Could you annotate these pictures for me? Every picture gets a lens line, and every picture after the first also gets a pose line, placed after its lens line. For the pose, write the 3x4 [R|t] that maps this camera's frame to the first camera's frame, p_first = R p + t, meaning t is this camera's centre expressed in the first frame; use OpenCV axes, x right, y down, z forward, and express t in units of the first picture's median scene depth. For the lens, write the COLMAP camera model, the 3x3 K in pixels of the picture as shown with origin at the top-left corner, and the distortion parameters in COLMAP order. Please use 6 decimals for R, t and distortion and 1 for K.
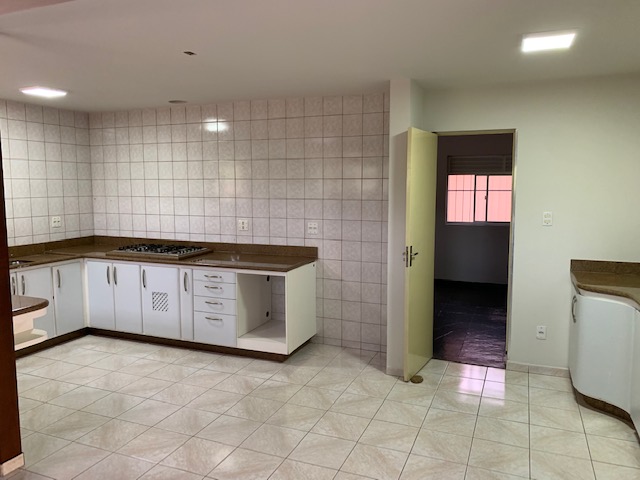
lens RADIAL K [[487.0, 0, 322.6], [0, 487.0, 237.1], [0, 0, 1]] dist [0.011451, -0.014710]
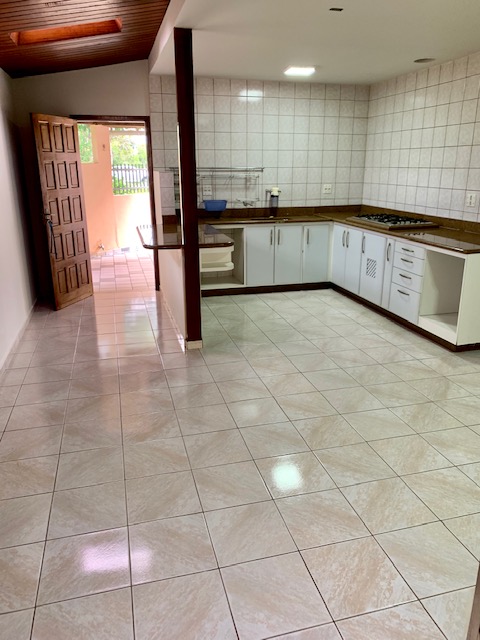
lens RADIAL K [[487.0, 0, 244.0], [0, 487.0, 320.4], [0, 0, 1]] dist [0.011451, -0.014710]
pose [[0.607422, 0.242272, -0.756534, 0.325821], [-0.083785, 0.966585, 0.242268, 0.007146], [0.789949, -0.083773, 0.607423, 0.116789]]
